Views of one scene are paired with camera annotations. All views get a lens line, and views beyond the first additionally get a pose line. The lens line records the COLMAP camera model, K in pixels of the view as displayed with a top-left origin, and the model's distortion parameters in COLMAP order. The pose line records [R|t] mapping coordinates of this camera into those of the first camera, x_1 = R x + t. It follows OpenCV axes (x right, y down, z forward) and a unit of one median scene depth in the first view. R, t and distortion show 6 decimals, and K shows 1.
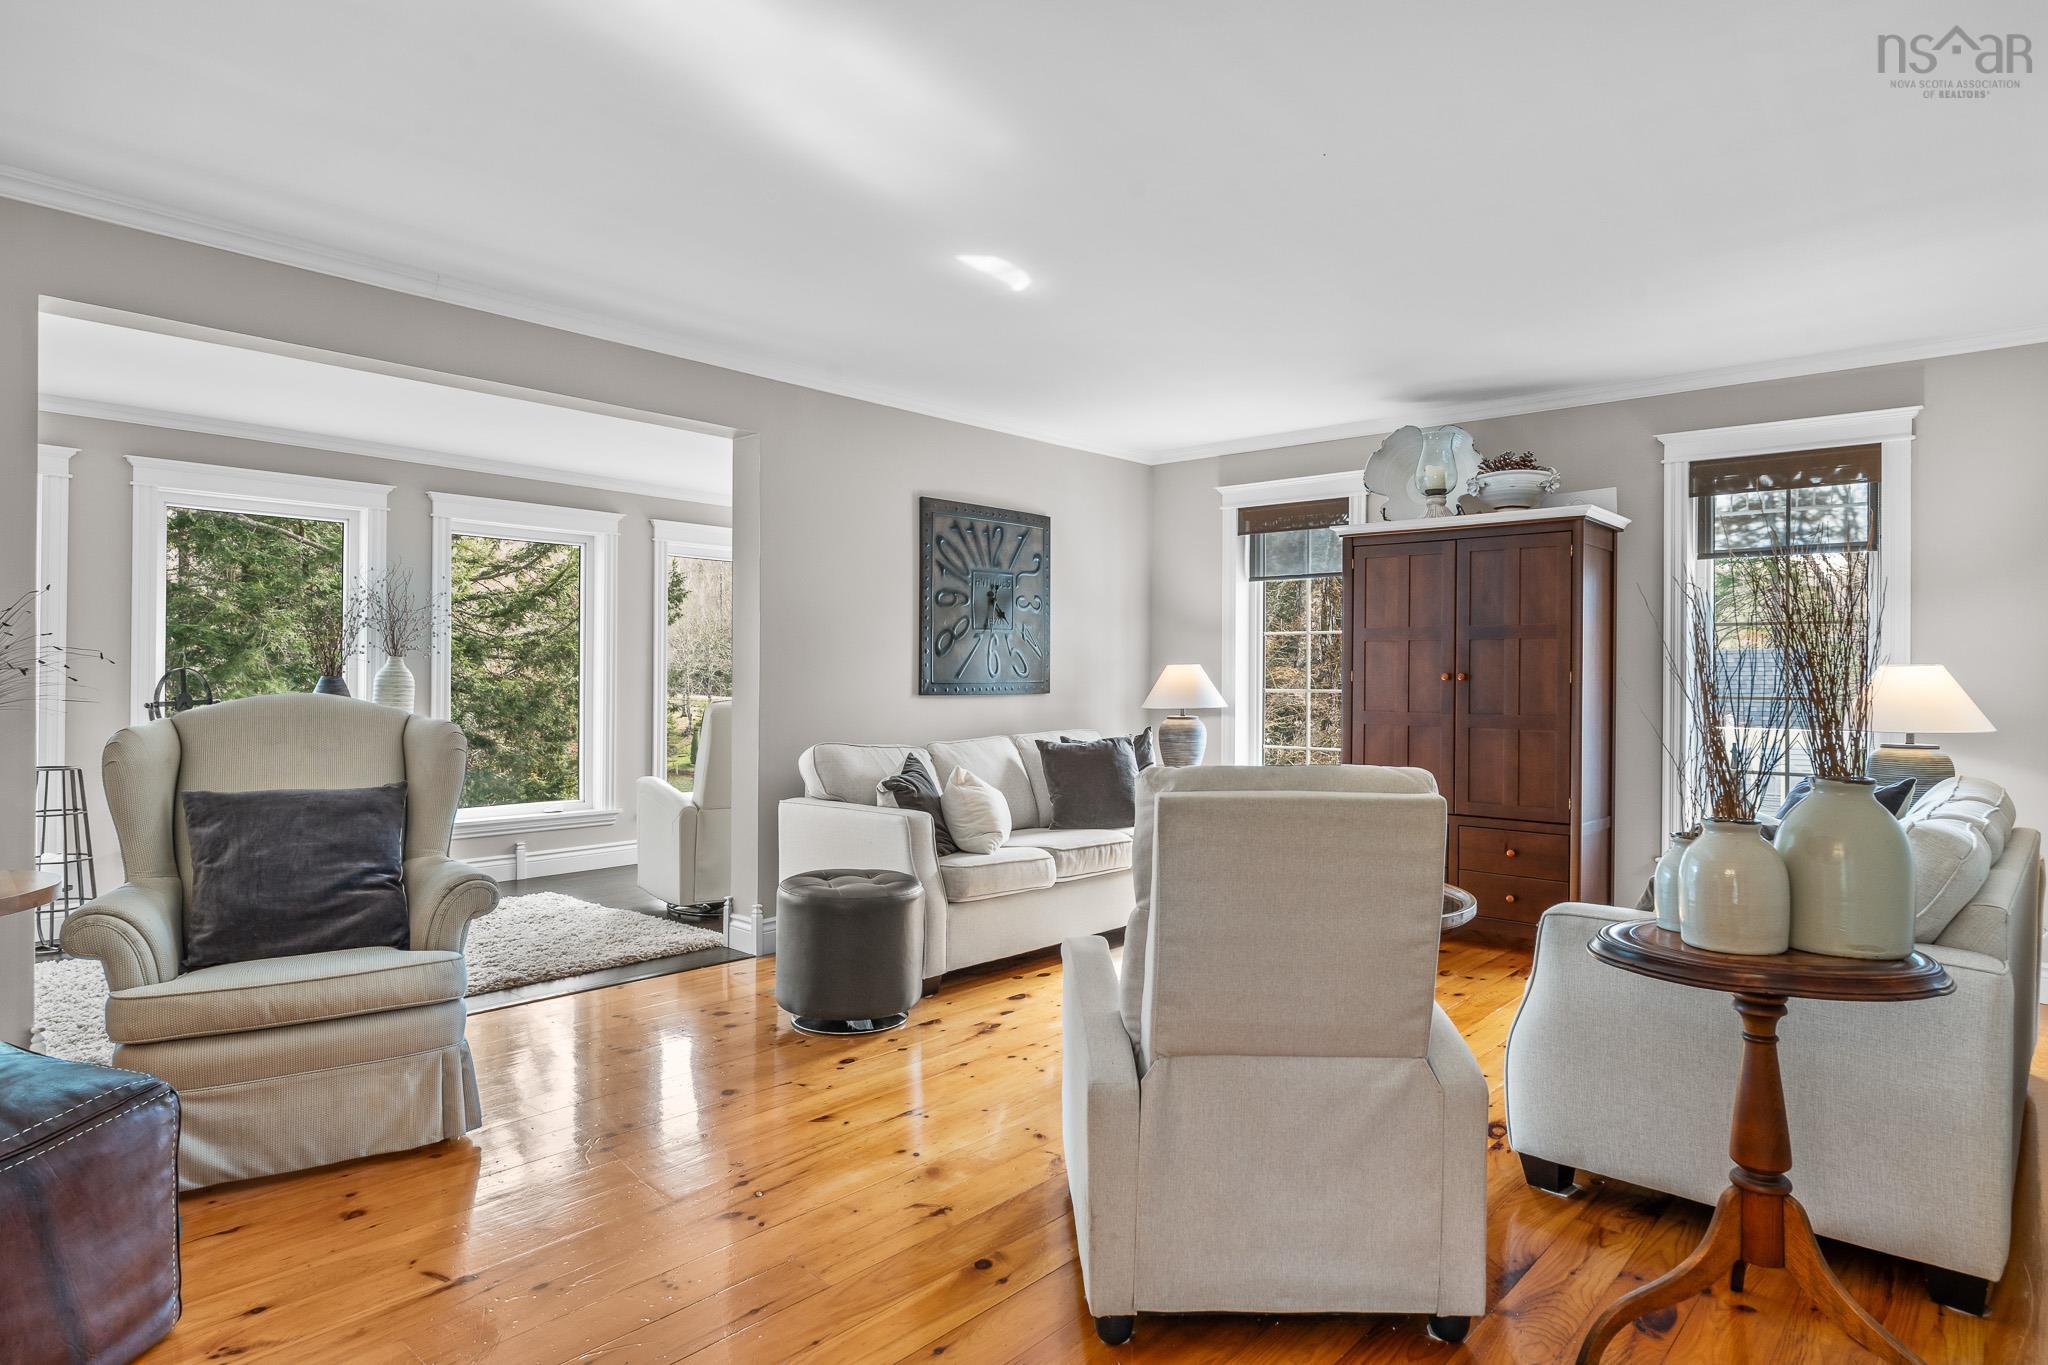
lens RADIAL K [[1158.5, 0, 1028.2], [0, 1158.5, 669.2], [0, 0, 1]] dist [-0.003881, 0.001097]
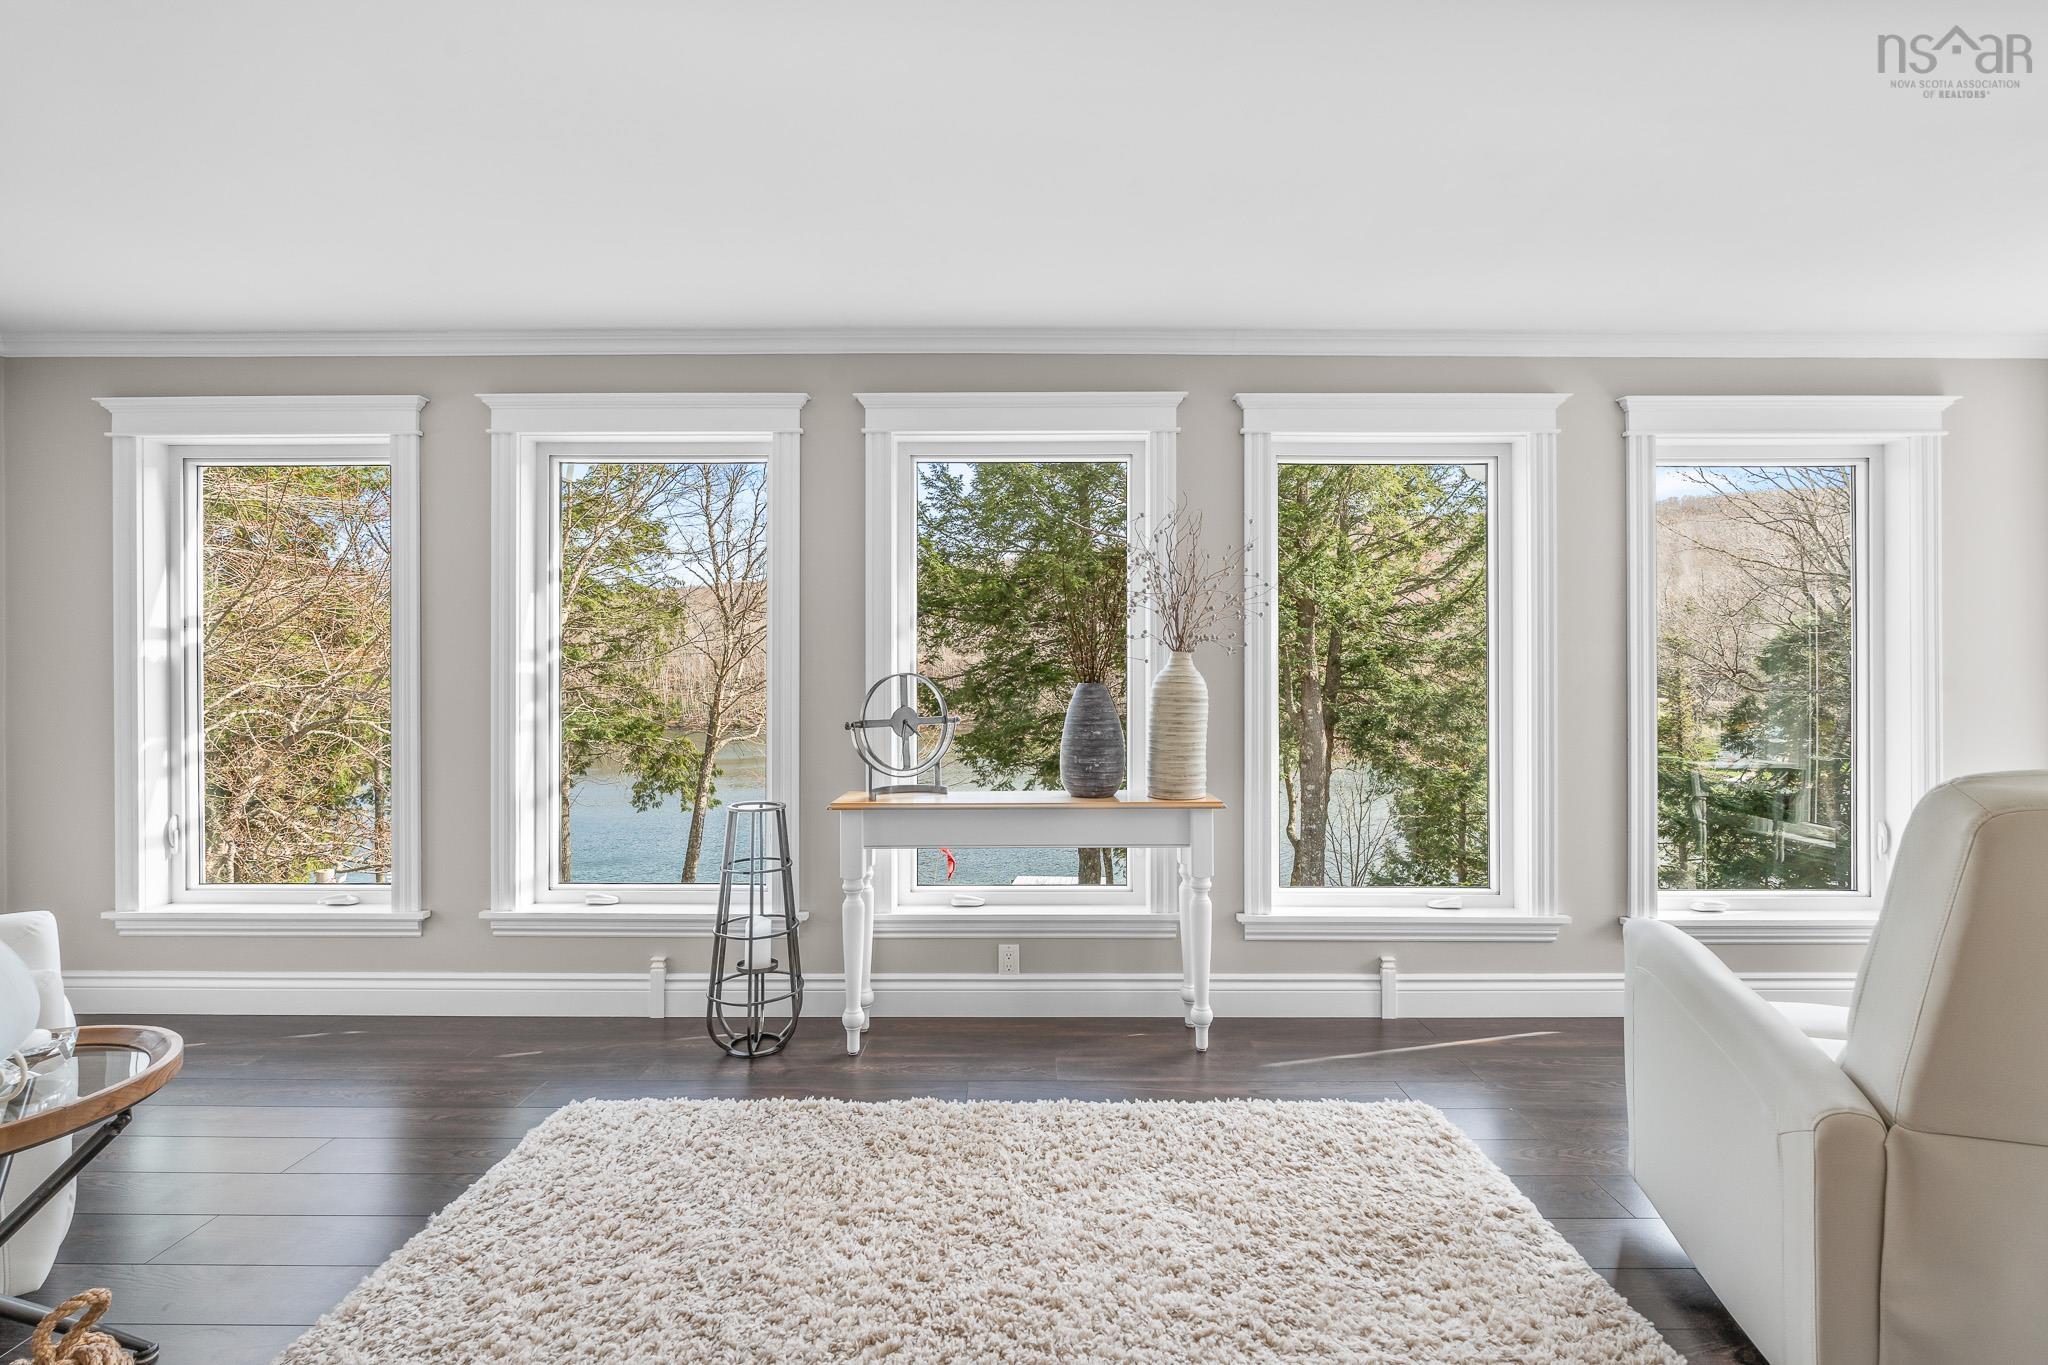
lens RADIAL K [[893.8, 0, 1025.7], [0, 893.8, 674.8], [0, 0, 1]] dist [-0.006865, 0.001028]
pose [[0.654611, -0.007053, -0.755933, -0.248875], [0.009702, 0.999953, -0.000928, 0.000998], [0.755904, -0.006727, 0.654648, 0.658941]]
